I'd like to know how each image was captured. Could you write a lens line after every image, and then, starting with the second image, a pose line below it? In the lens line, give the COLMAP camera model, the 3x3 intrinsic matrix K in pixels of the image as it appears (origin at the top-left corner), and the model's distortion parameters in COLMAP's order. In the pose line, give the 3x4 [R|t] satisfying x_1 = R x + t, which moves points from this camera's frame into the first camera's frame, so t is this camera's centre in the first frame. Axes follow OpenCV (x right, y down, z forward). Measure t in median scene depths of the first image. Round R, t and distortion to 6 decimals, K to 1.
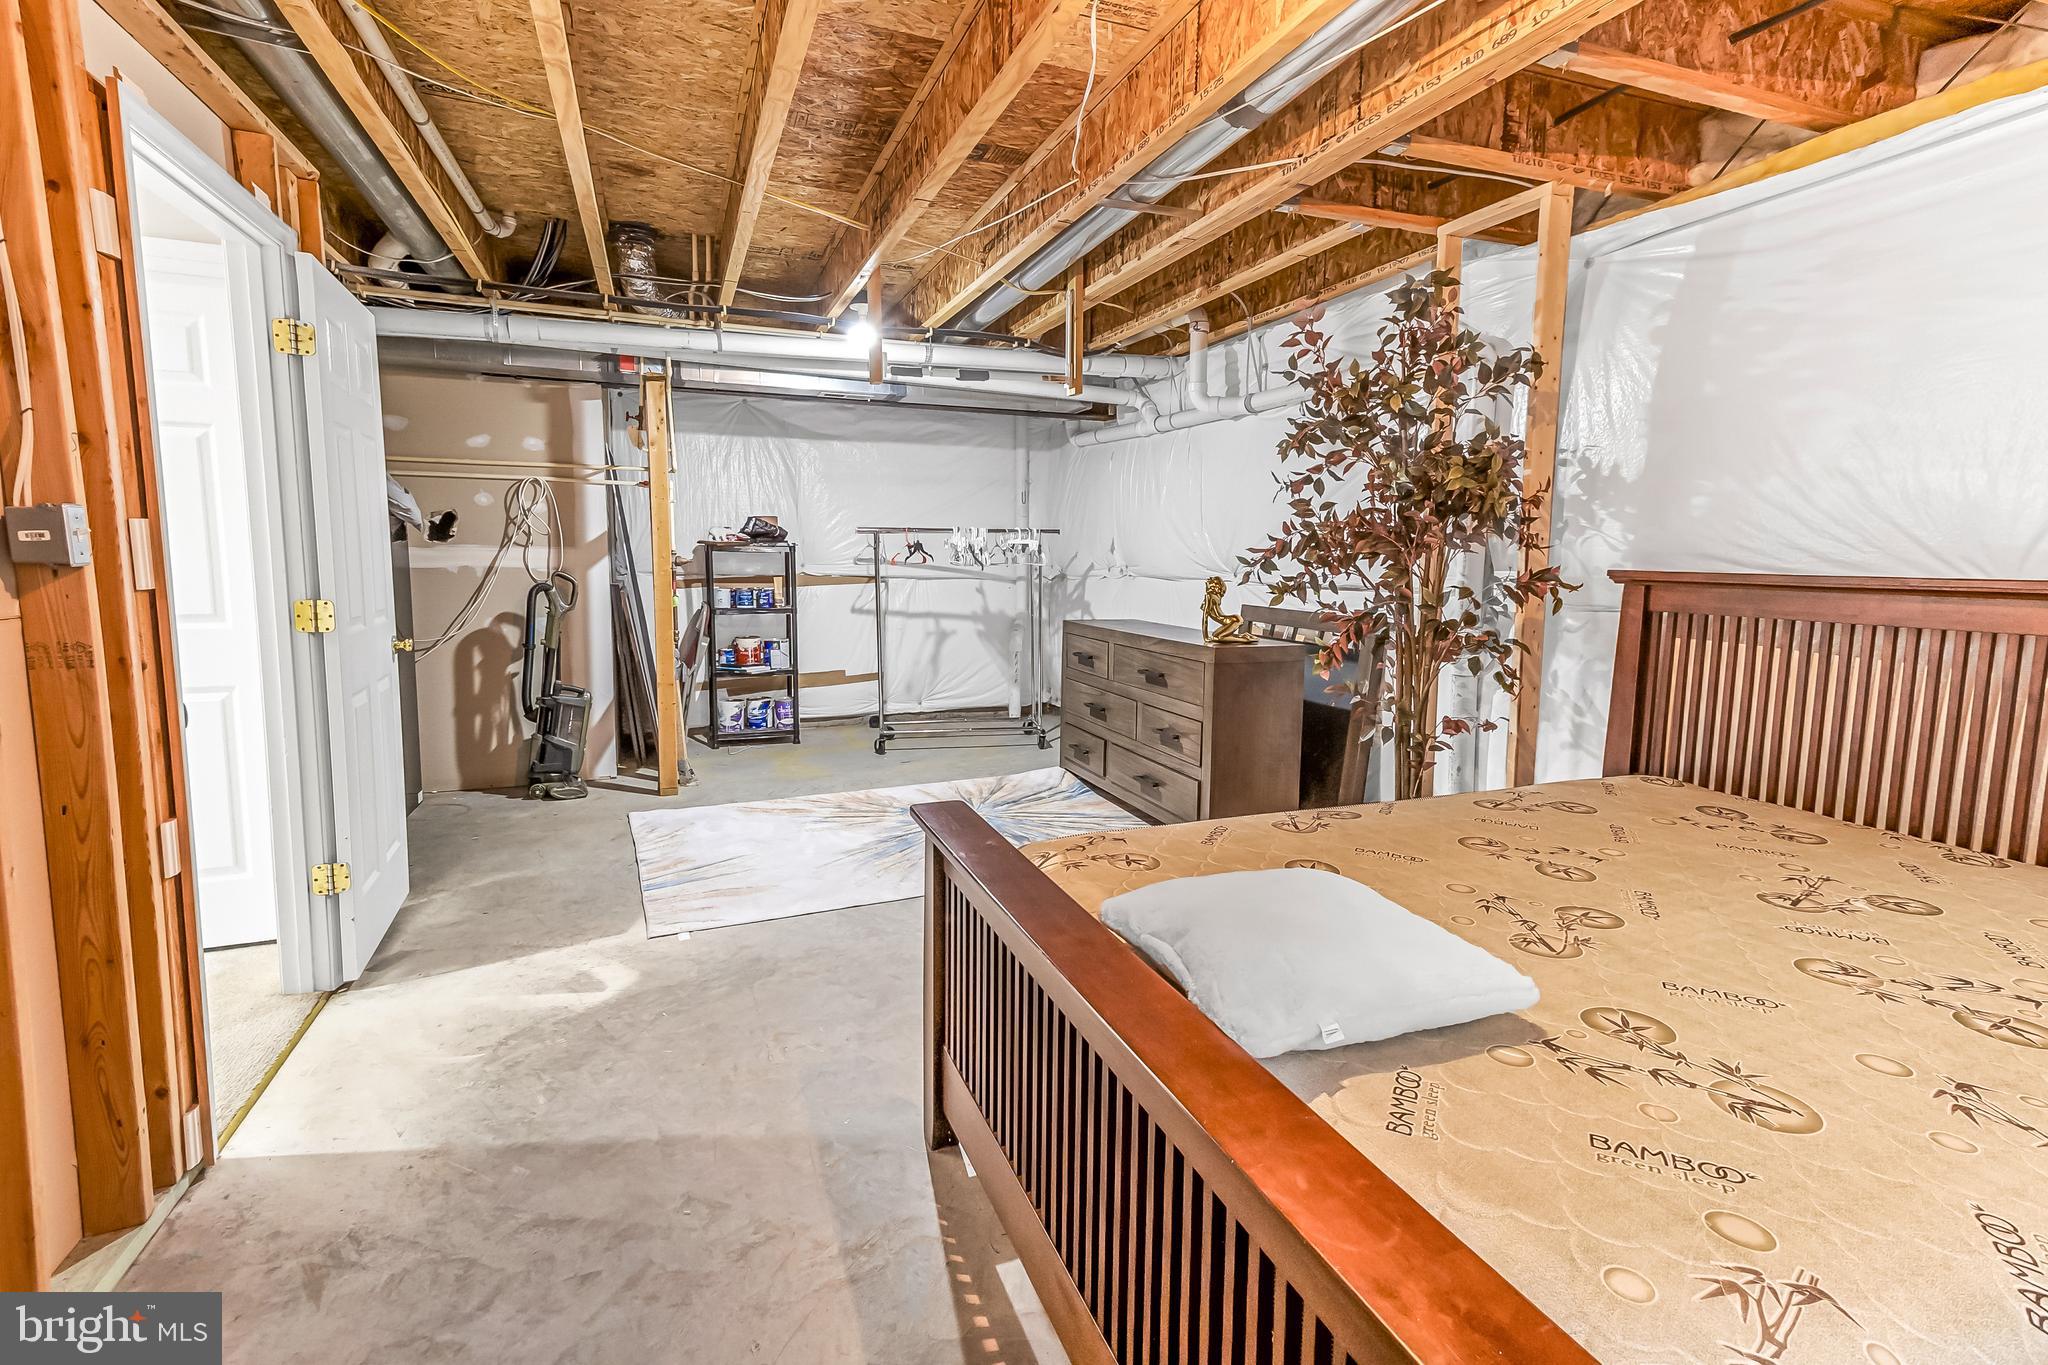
lens RADIAL K [[943.1, 0, 1022.6], [0, 943.1, 674.2], [0, 0, 1]] dist [0.017148, 0.000639]
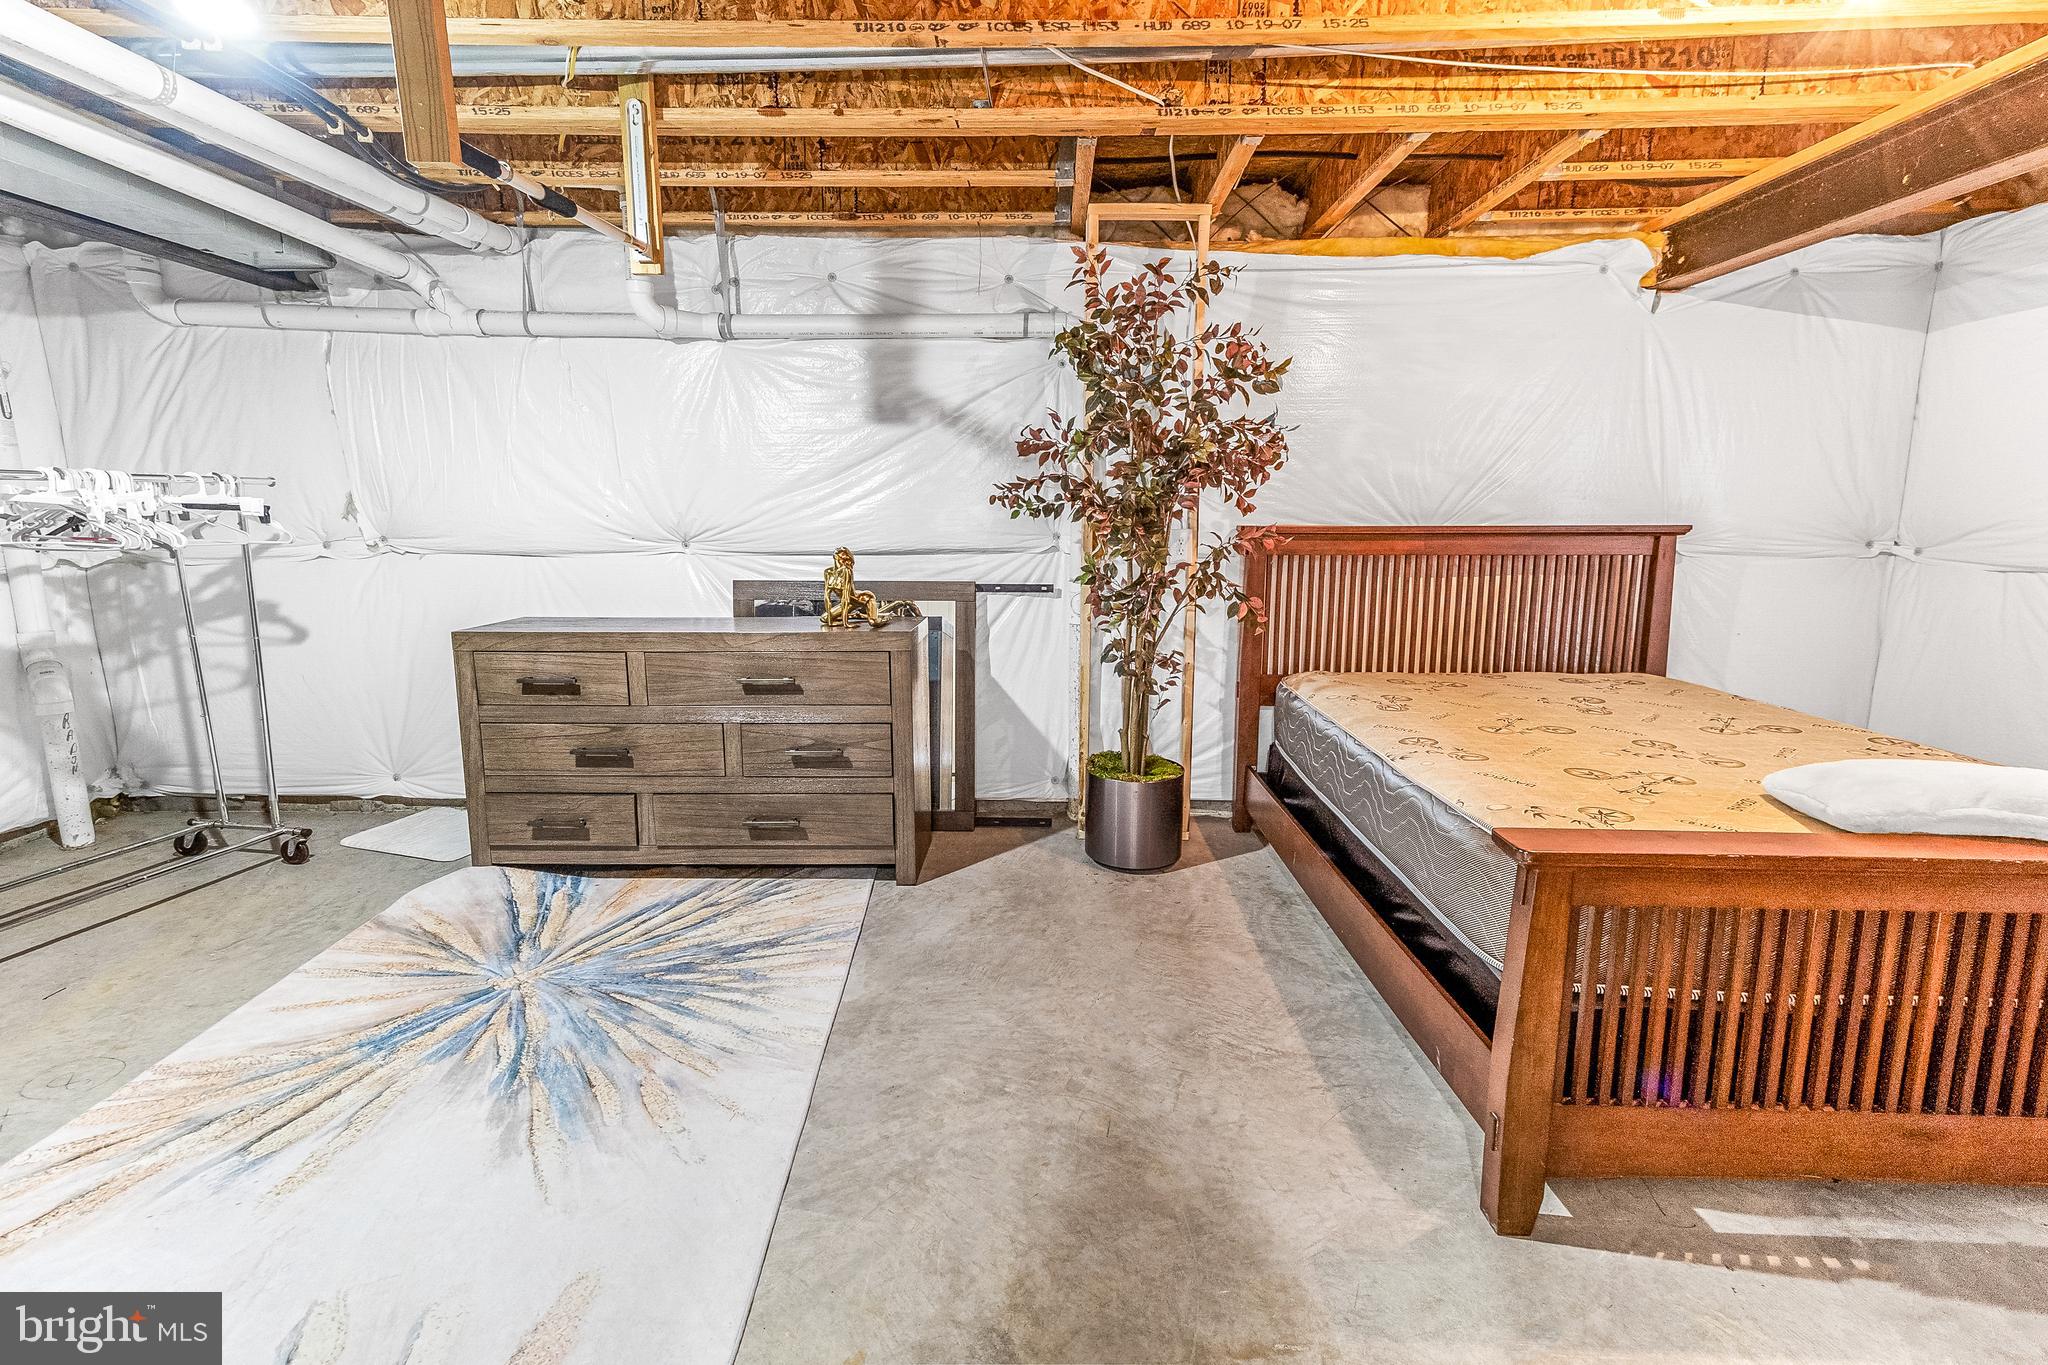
lens RADIAL K [[943.1, 0, 1018.9], [0, 943.1, 670.9], [0, 0, 1]] dist [0.017148, 0.000639]
pose [[0.363829, -0.169941, 0.915832, -0.469927], [0.126432, 0.983127, 0.132201, -0.081137], [-0.922845, 0.067692, 0.379176, 0.520349]]
